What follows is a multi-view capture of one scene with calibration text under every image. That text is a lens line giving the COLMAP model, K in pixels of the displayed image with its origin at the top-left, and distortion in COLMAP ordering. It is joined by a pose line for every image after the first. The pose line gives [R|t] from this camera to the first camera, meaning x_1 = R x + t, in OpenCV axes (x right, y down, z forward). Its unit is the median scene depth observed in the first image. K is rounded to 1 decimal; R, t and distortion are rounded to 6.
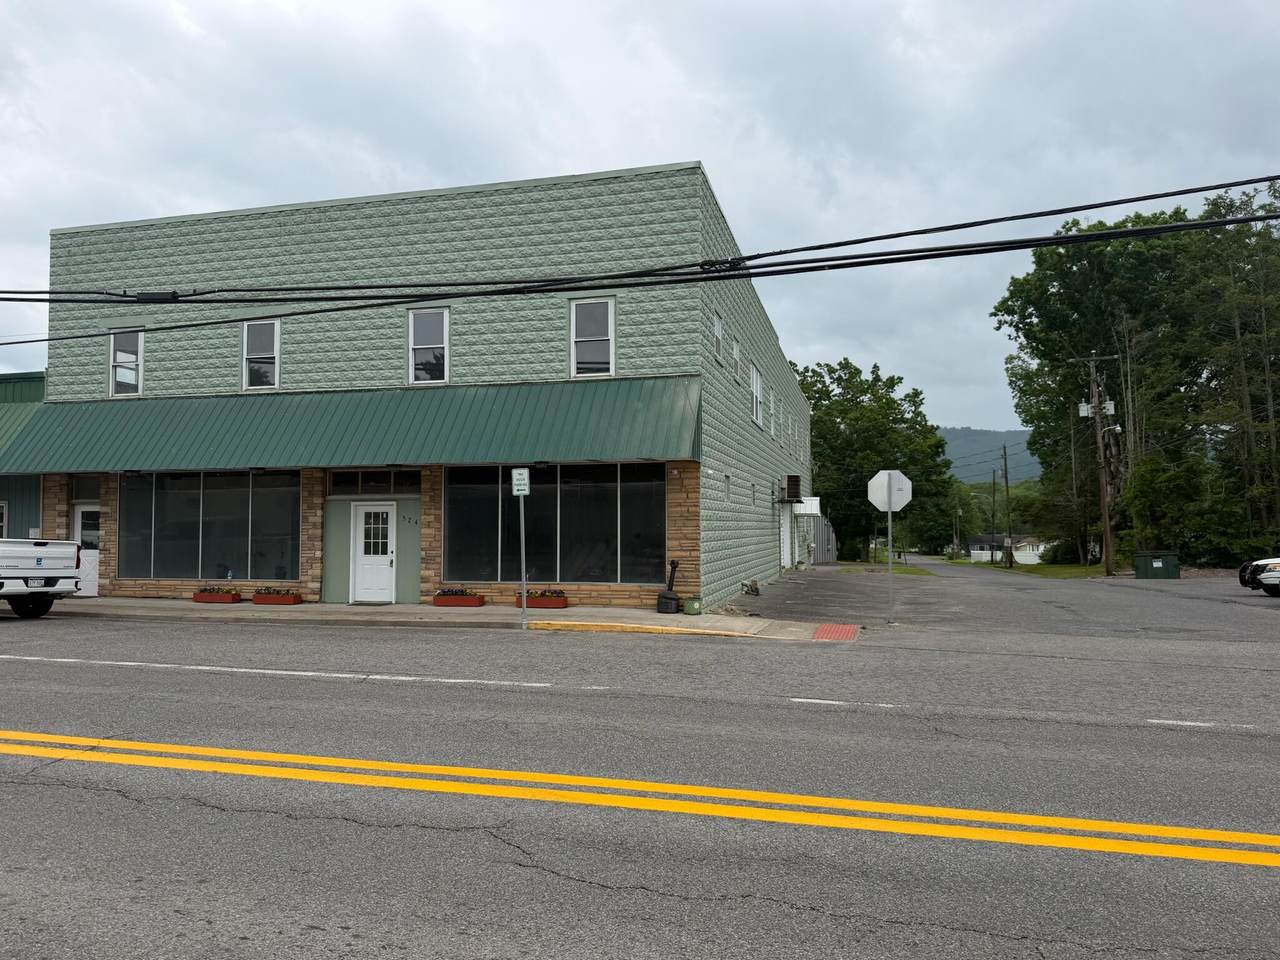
lens RADIAL K [[899.6, 0, 638.7], [0, 899.6, 499.0], [0, 0, 1]] dist [0.088289, -0.164580]
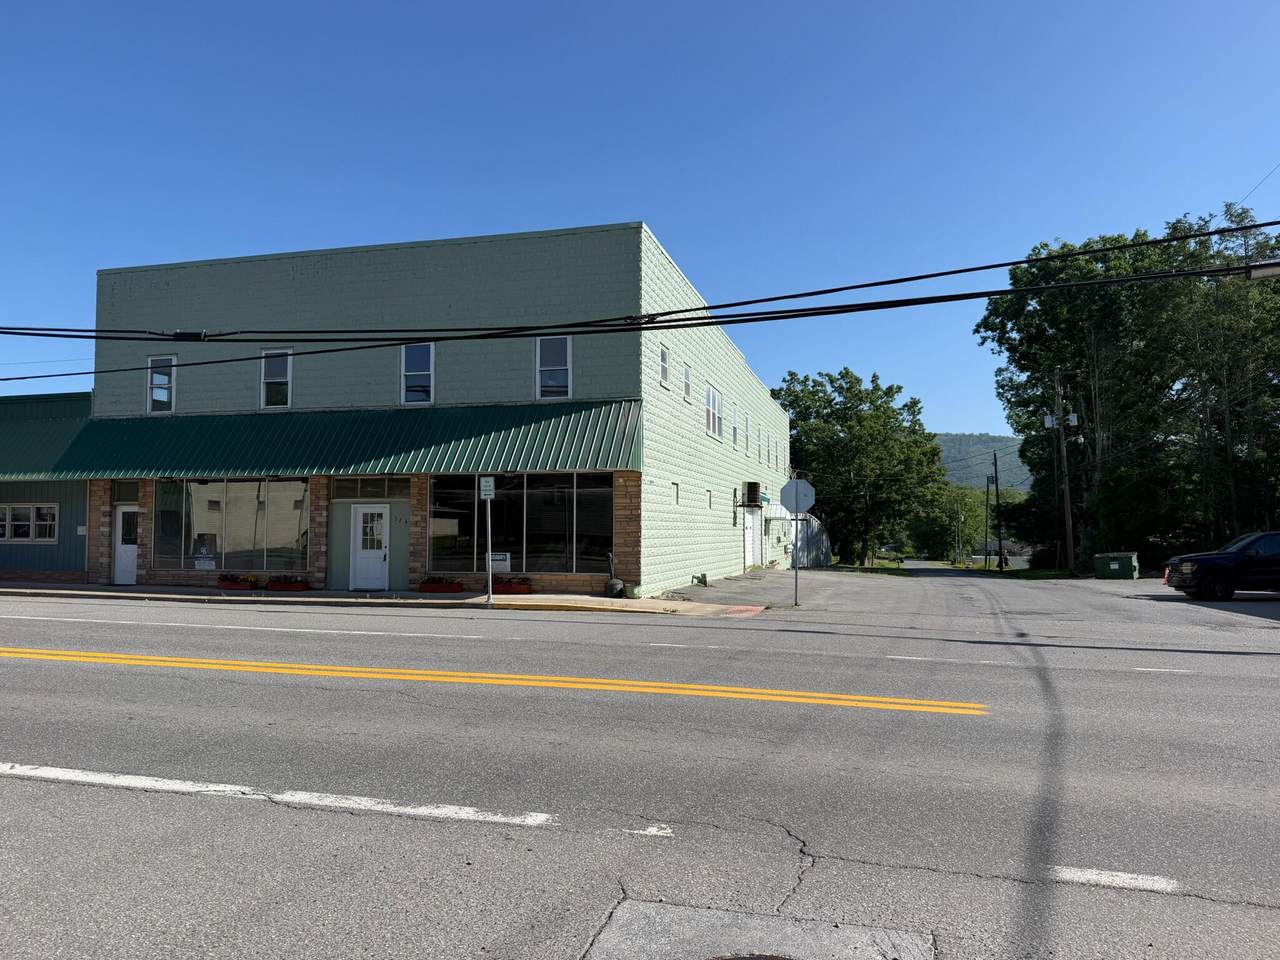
lens RADIAL K [[904.3, 0, 653.5], [0, 904.3, 498.6], [0, 0, 1]] dist [0.073945, -0.164566]
pose [[0.999982, 0.003312, -0.005064, 0.080747], [-0.003343, 0.999975, -0.006275, 0.001872], [0.005043, 0.006292, 0.999967, -0.178811]]
